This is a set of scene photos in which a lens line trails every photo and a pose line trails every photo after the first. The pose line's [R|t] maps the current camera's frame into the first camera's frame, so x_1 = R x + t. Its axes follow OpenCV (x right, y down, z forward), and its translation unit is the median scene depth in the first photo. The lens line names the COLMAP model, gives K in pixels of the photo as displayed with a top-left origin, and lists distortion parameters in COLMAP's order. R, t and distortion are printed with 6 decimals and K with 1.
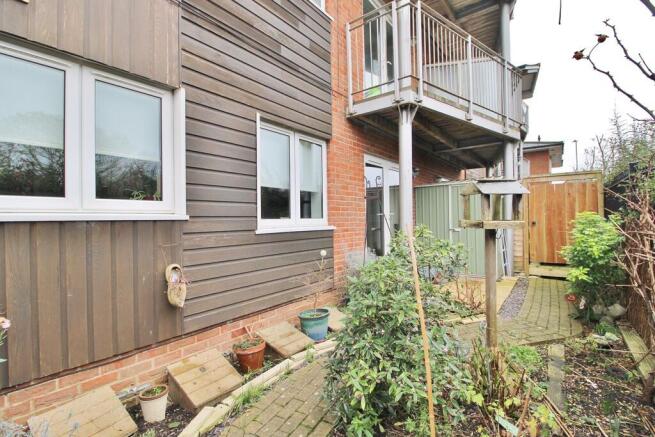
lens RADIAL K [[301.8, 0, 327.5], [0, 301.8, 218.5], [0, 0, 1]] dist [0.000035, -0.014348]
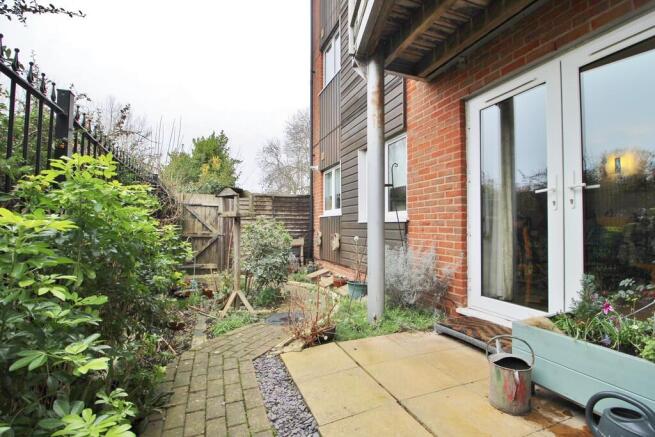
lens RADIAL K [[301.8, 0, 327.5], [0, 301.8, 218.5], [0, 0, 1]] dist [0.000035, -0.014348]
pose [[-0.518274, -0.007331, -0.855183, 1.168293], [0.011879, 0.999805, -0.015770, 0.046082], [0.855132, -0.018332, -0.518086, 1.573645]]
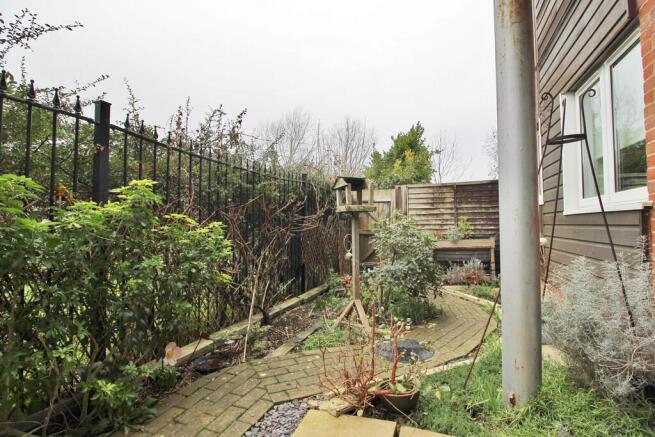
lens RADIAL K [[301.8, 0, 327.5], [0, 301.8, 218.5], [0, 0, 1]] dist [0.000035, -0.014348]
pose [[-0.959579, 0.018686, -0.280819, 0.724002], [0.025410, 0.999470, -0.020325, 0.056965], [0.280291, -0.026639, -0.959545, 1.585573]]
